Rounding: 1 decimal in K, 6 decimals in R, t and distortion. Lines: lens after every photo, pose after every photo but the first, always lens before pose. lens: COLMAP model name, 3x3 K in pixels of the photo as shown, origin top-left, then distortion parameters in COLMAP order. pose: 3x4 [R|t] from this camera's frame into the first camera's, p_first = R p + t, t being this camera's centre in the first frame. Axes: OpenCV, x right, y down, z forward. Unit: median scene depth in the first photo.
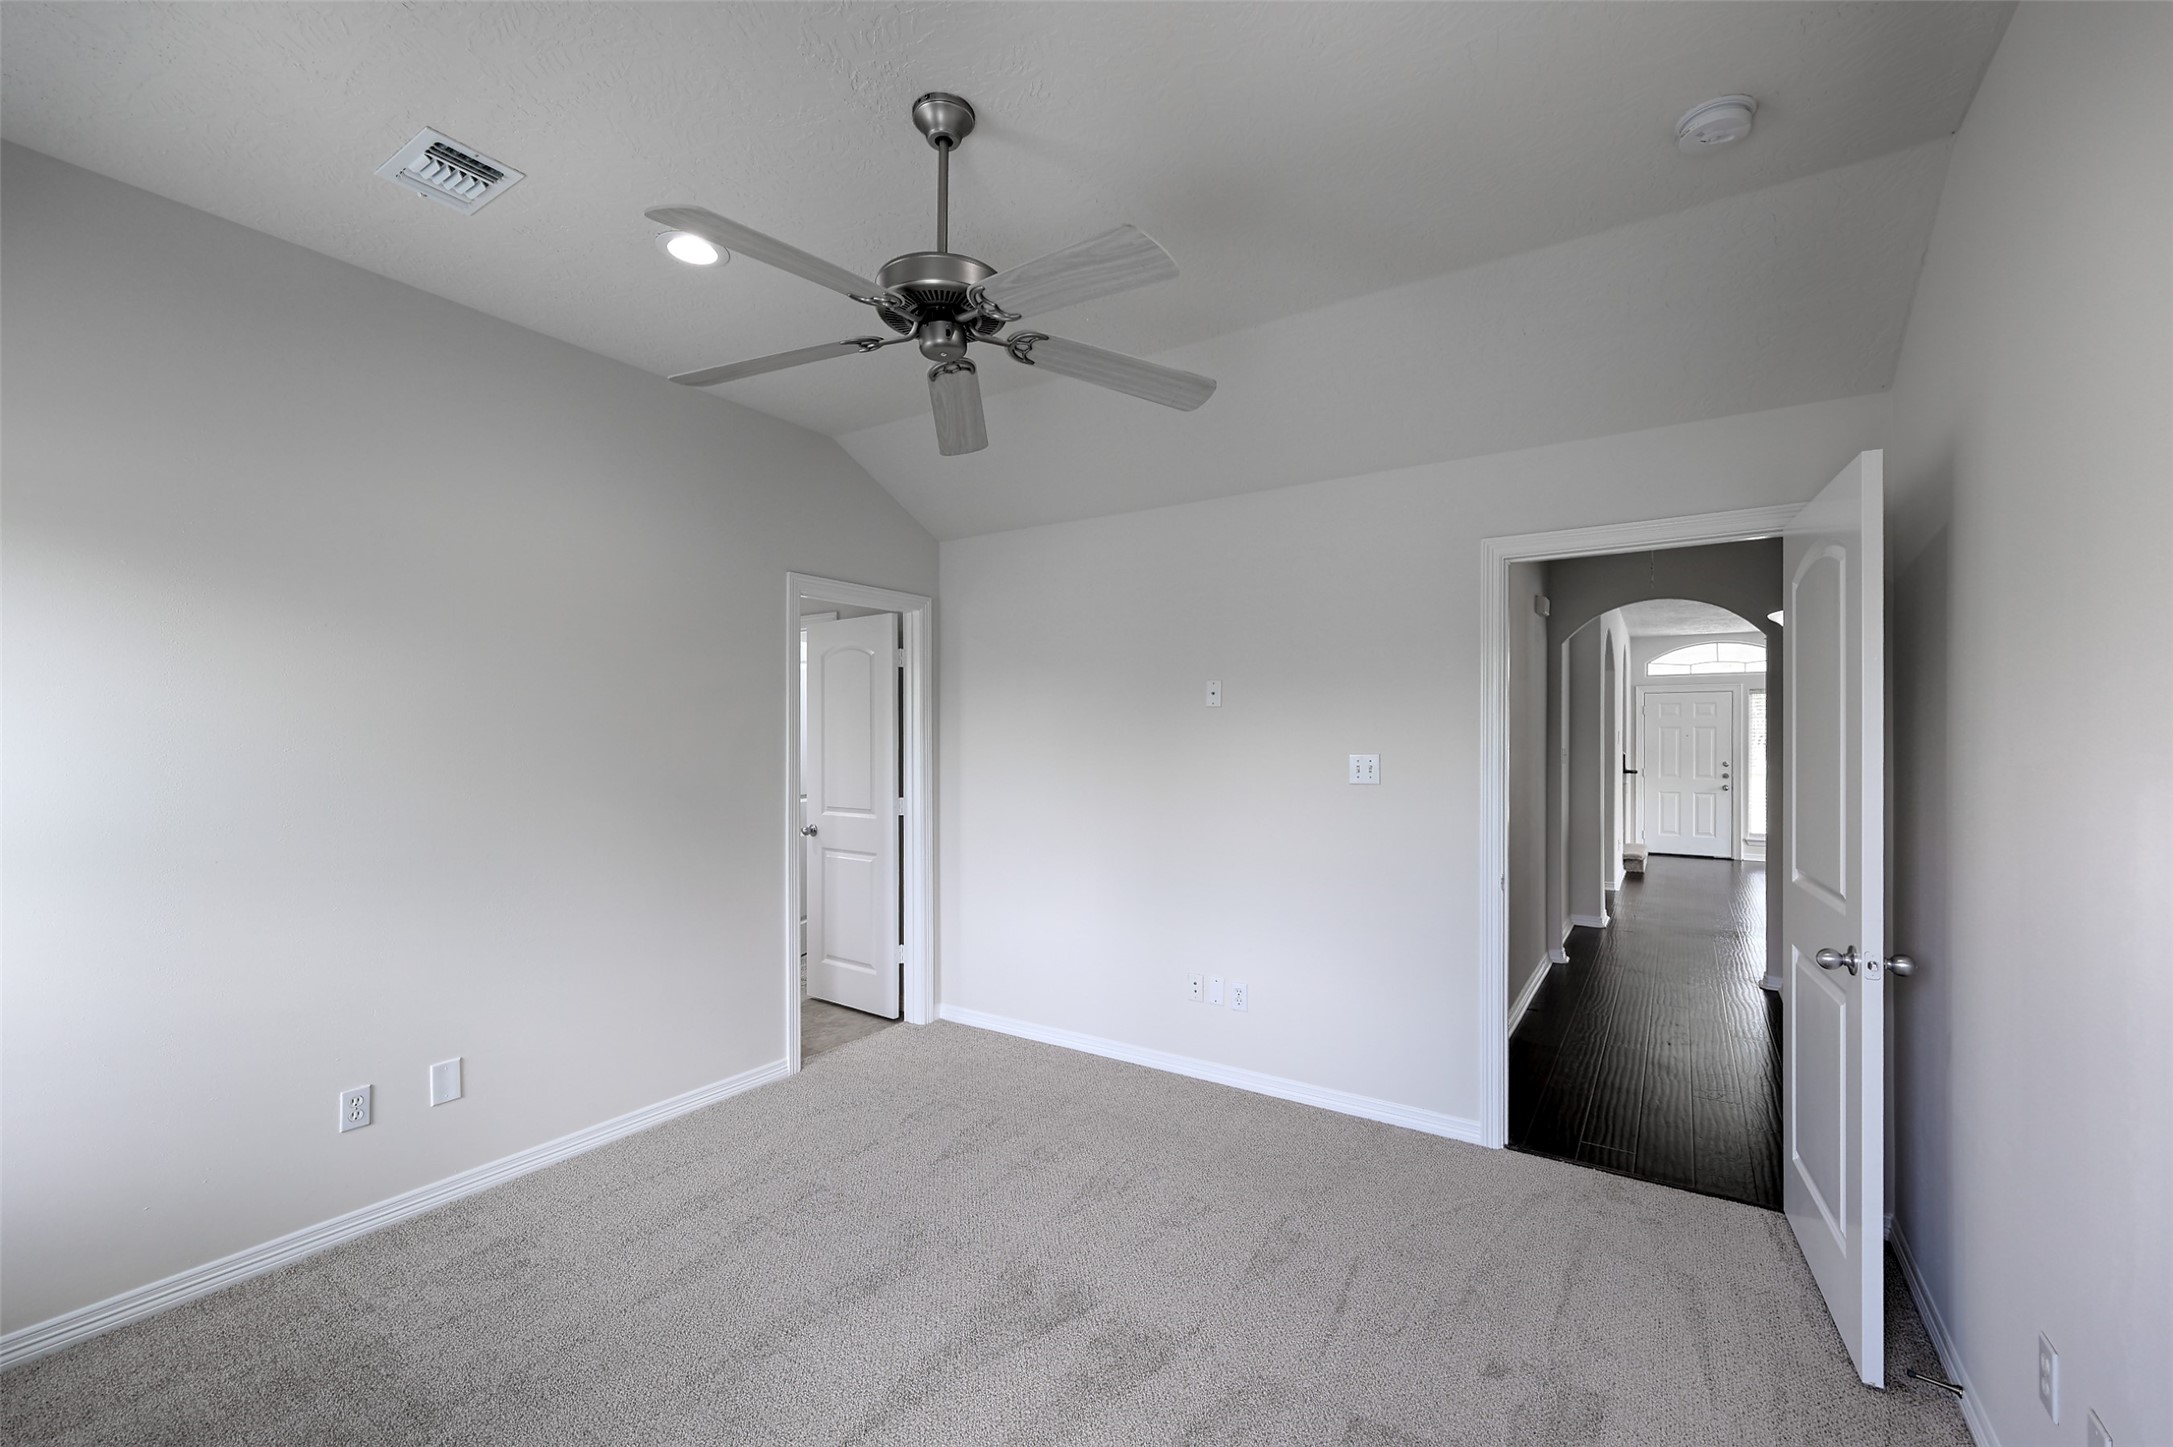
lens RADIAL K [[885.9, 0, 1093.7], [0, 885.9, 730.8], [0, 0, 1]] dist [0.000099, -0.000003]
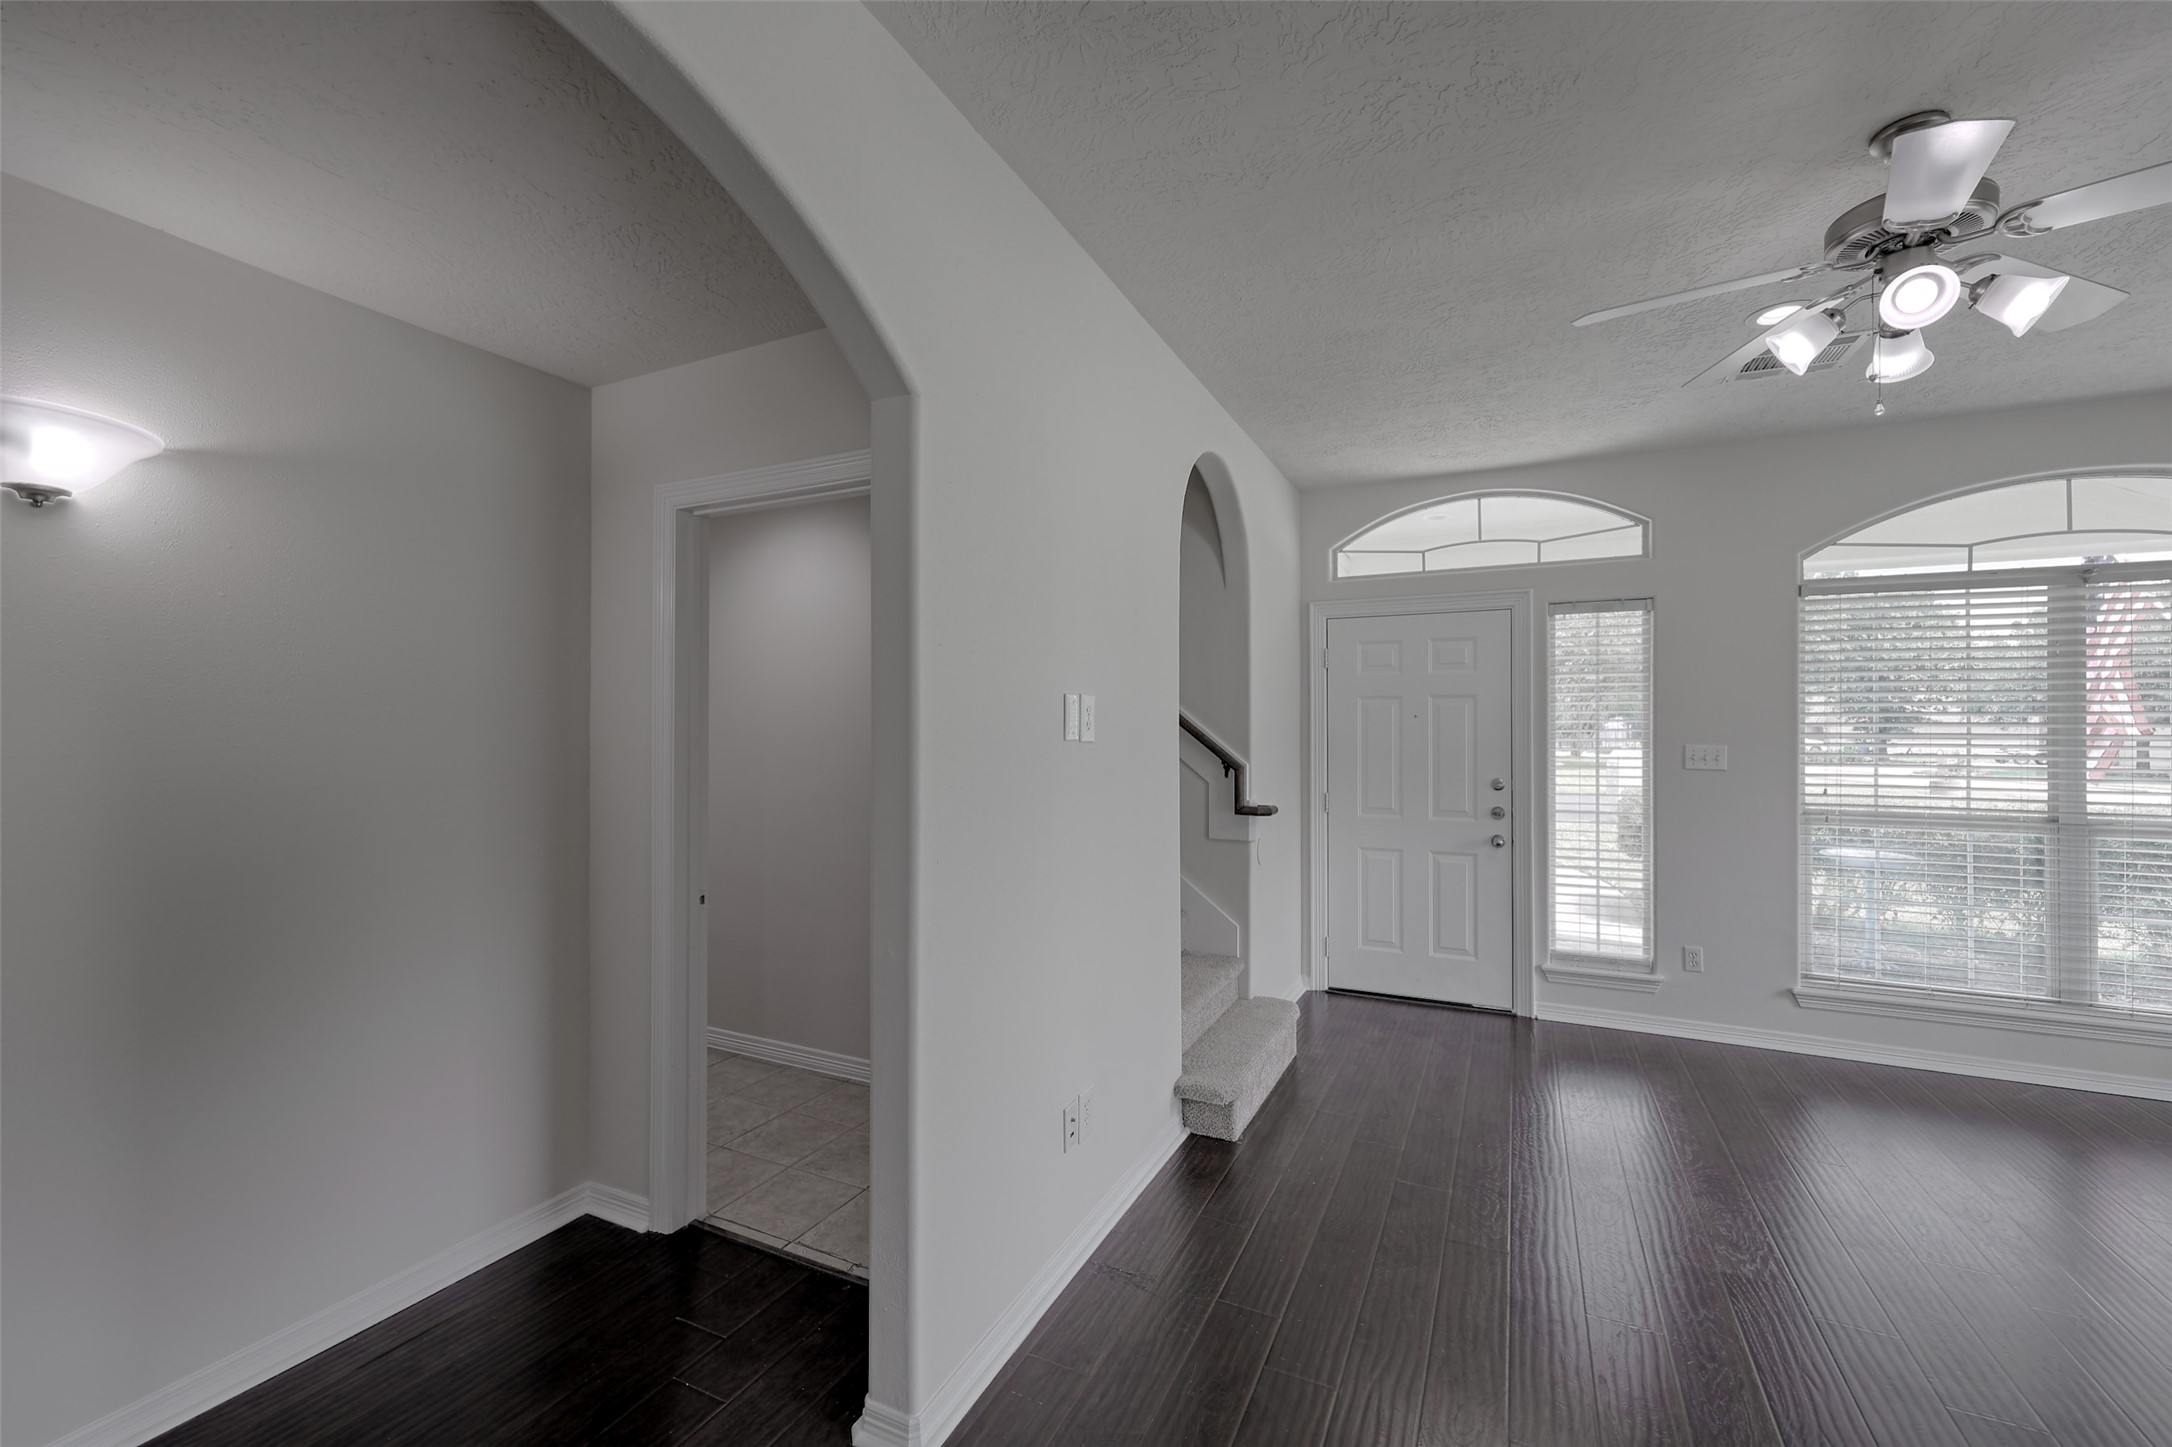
lens RADIAL K [[876.7, 0, 1087.1], [0, 876.7, 722.5], [0, 0, 1]] dist [0.001314, -0.000155]
pose [[0.994343, -0.005014, 0.106098, 0.475271], [0.004847, 0.999987, 0.001831, 0.006941], [-0.106105, -0.001307, 0.994354, 0.607716]]
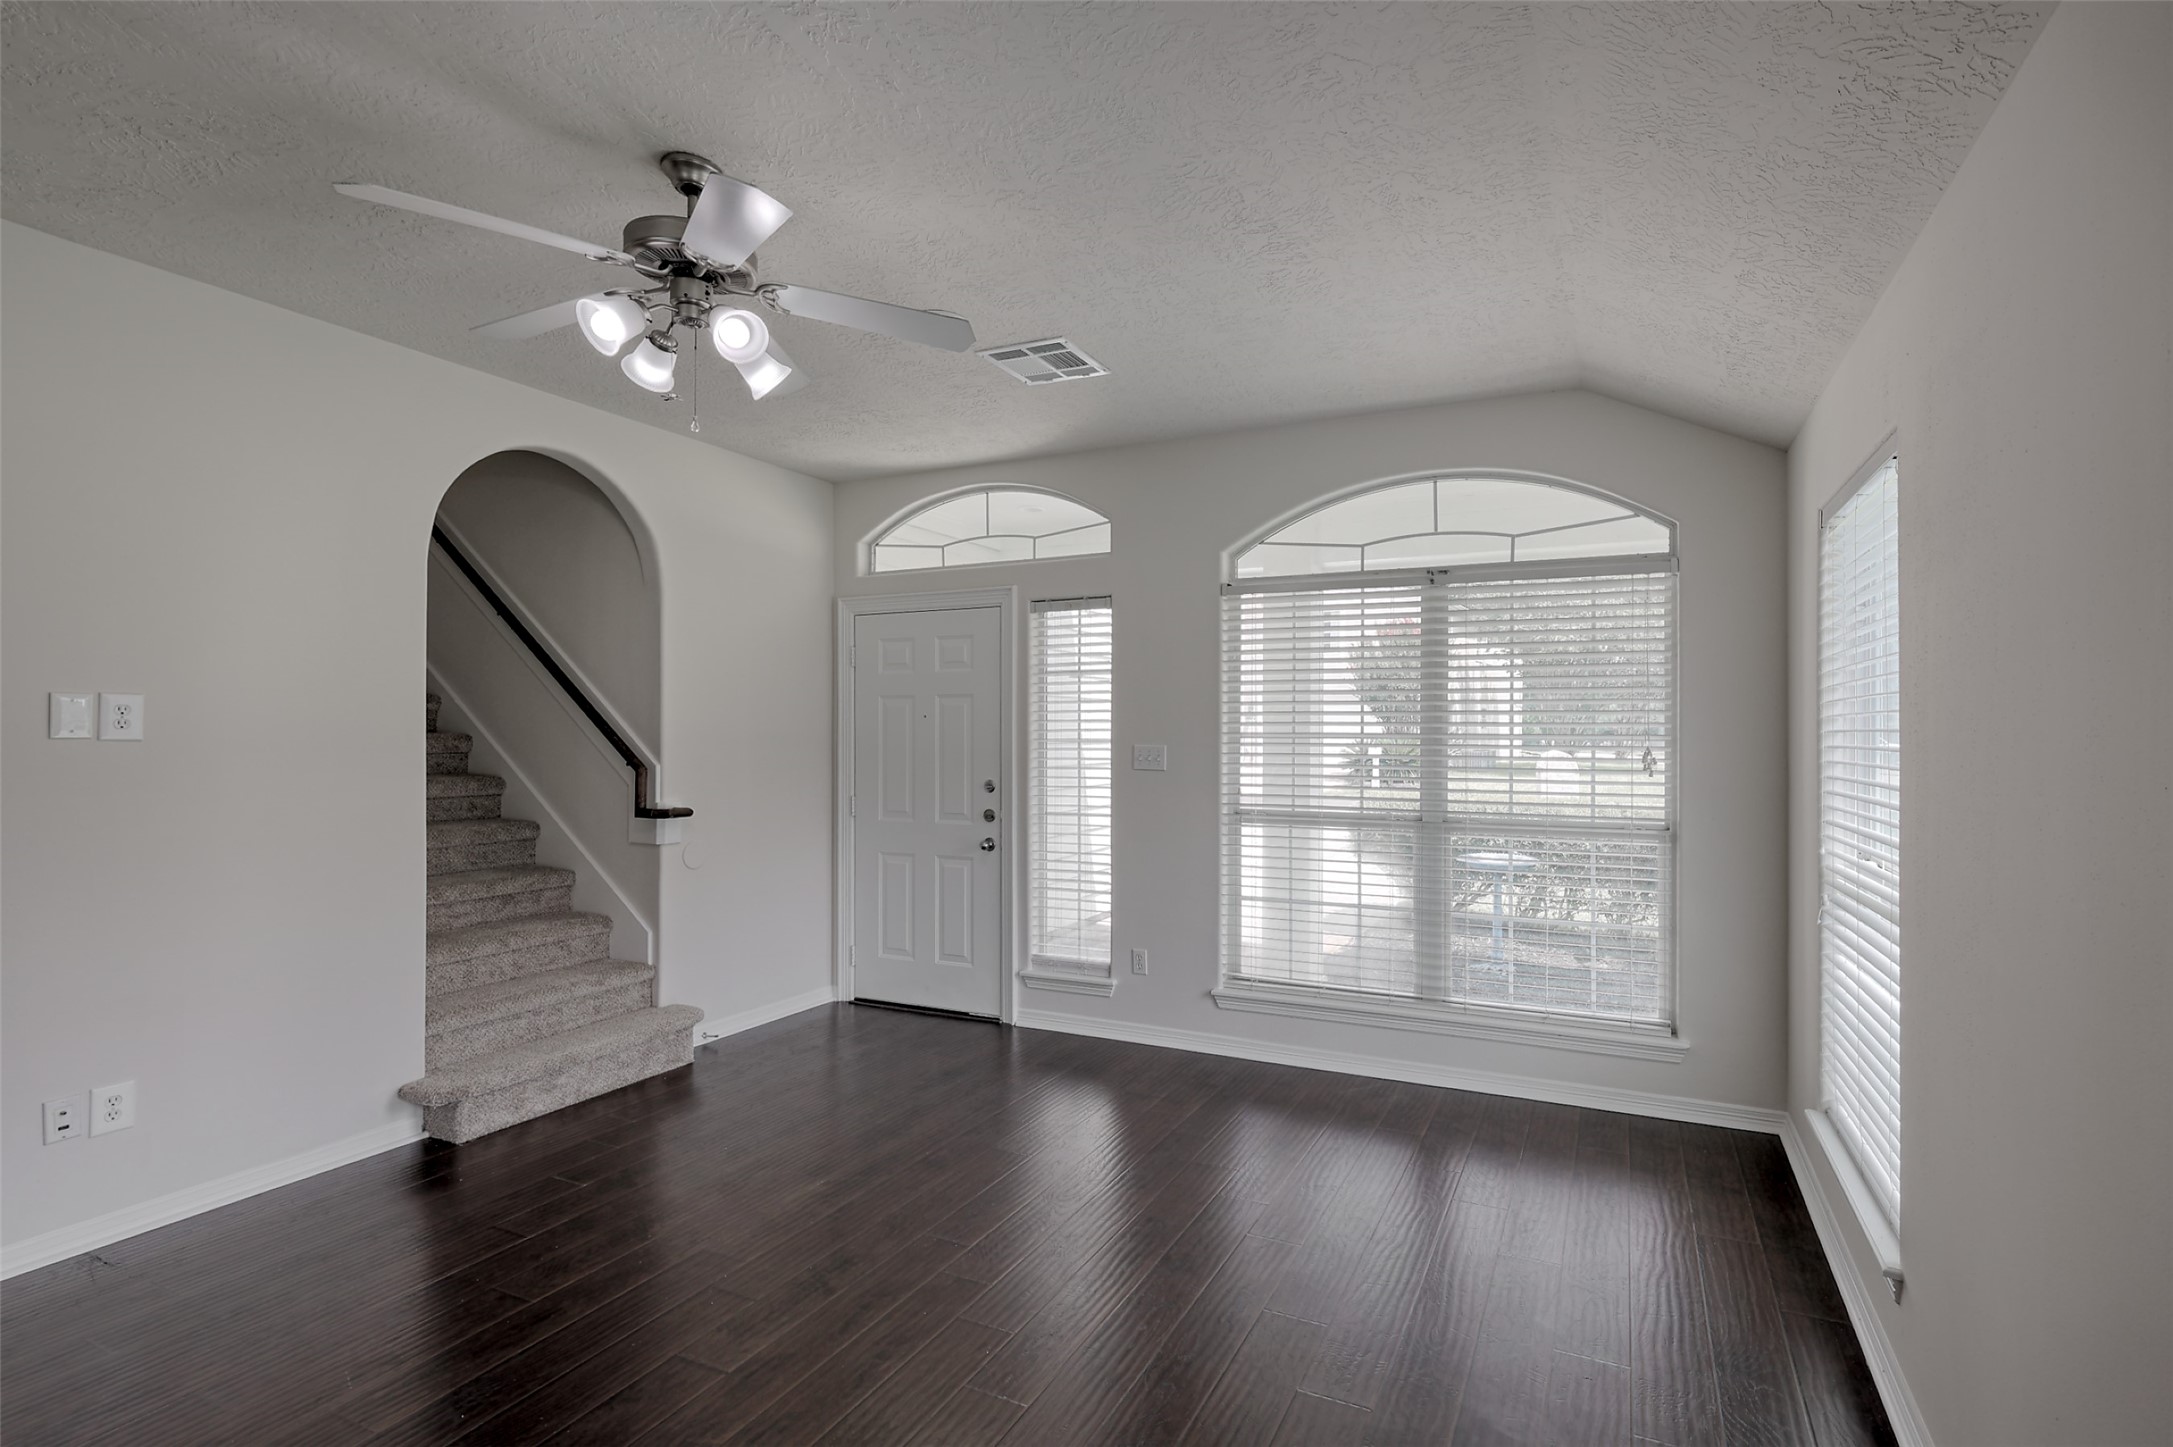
lens RADIAL K [[975.5, 0, 1181.5], [0, 975.5, 727.0], [0, 0, 1]] dist [0.000721, 0.000118]
pose [[0.989884, -0.006452, 0.141732, 0.732241], [0.005849, 0.999972, 0.004670, 0.009048], [-0.141758, -0.003794, 0.989894, 0.543155]]
